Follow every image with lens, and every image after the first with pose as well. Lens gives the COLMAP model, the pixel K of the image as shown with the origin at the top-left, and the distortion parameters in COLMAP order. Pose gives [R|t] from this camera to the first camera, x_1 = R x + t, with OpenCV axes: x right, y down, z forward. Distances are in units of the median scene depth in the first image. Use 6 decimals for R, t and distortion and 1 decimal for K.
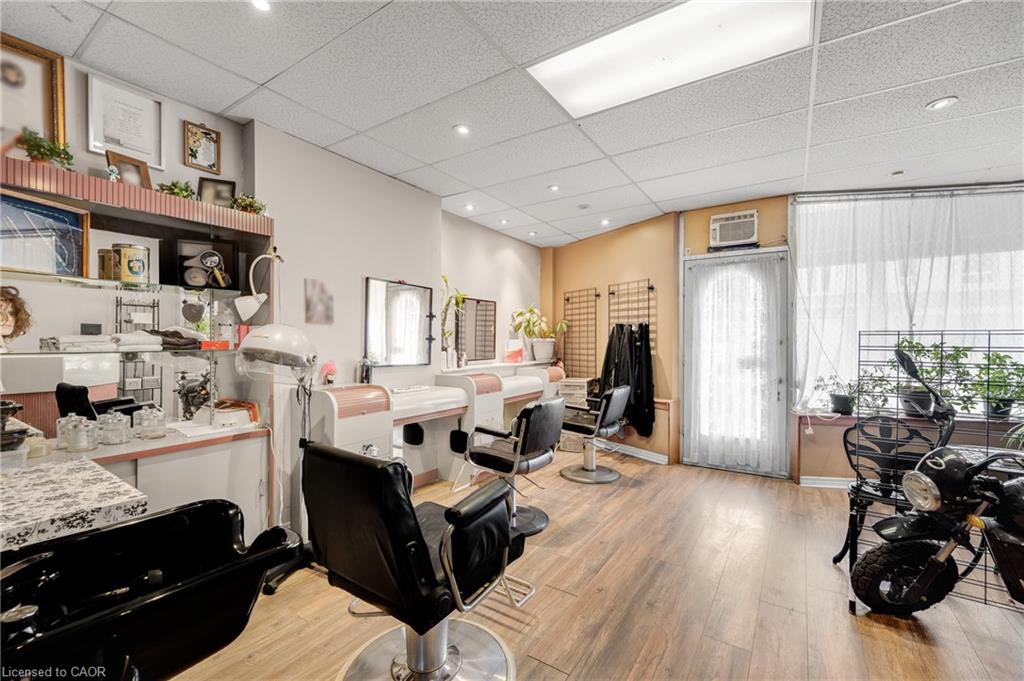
lens RADIAL K [[429.8, 0, 515.4], [0, 429.8, 351.2], [0, 0, 1]] dist [-0.002179, -0.000272]
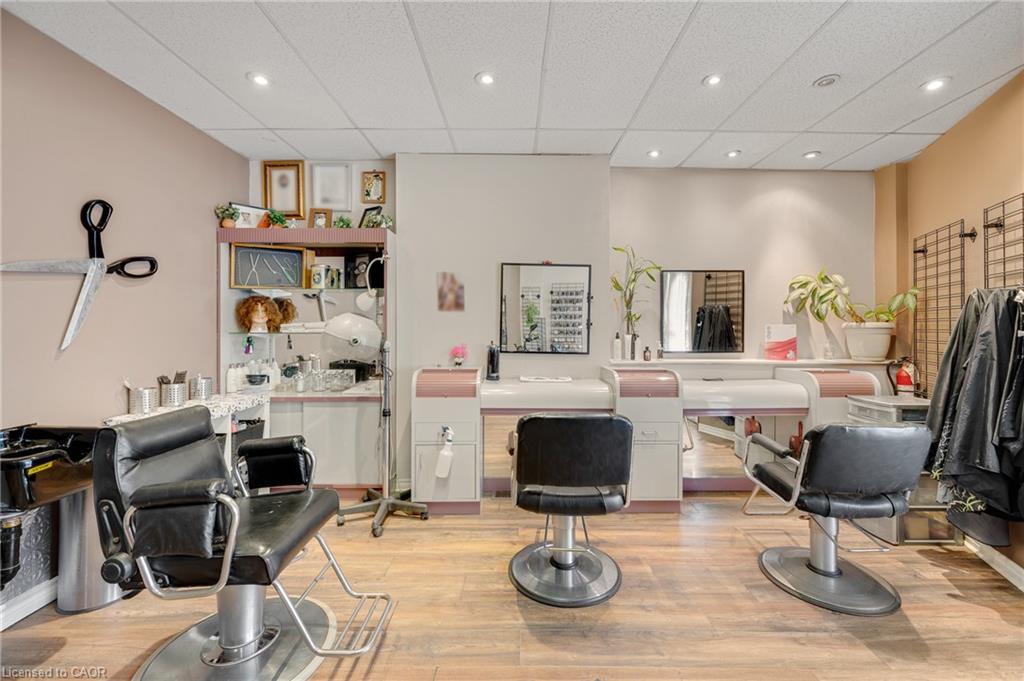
lens RADIAL K [[420.7, 0, 514.5], [0, 420.7, 327.4], [0, 0, 1]] dist [-0.000205, -0.000298]
pose [[0.545370, 0.002953, -0.838190, 0.444094], [-0.020583, 0.999739, -0.009871, -0.011095], [0.837943, 0.022636, 0.545289, 0.436561]]
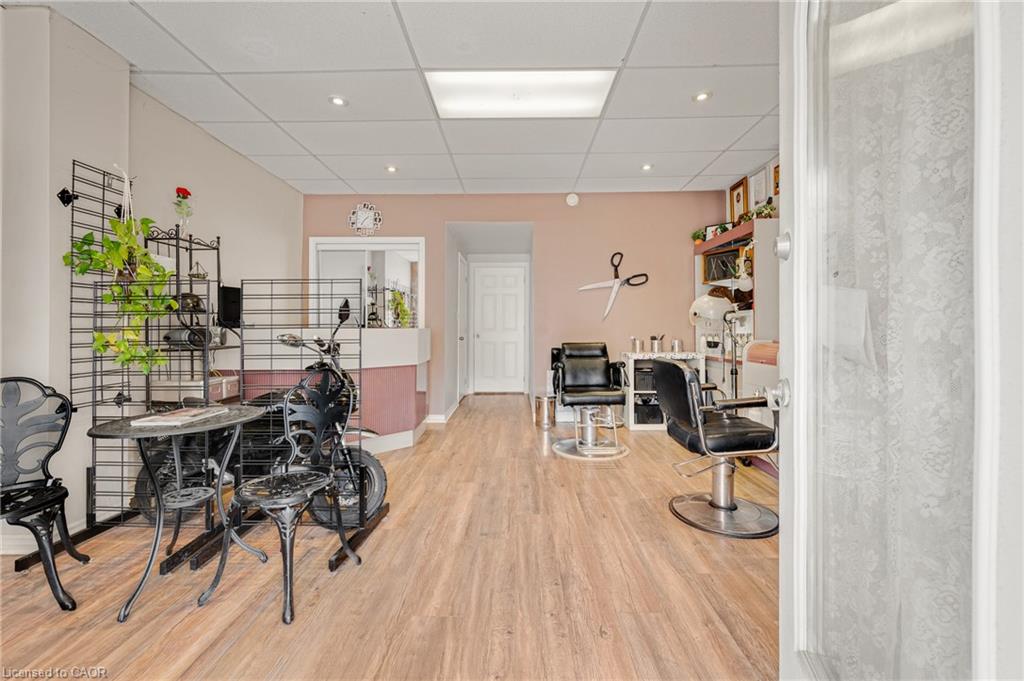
lens RADIAL K [[412.1, 0, 512.0], [0, 412.1, 340.5], [0, 0, 1]] dist [-0.000984, -0.000132]
pose [[-0.846163, 0.011692, -0.532795, 0.585586], [-0.007907, 0.999374, 0.034490, 0.046496], [0.532865, 0.033397, -0.845541, 1.173881]]
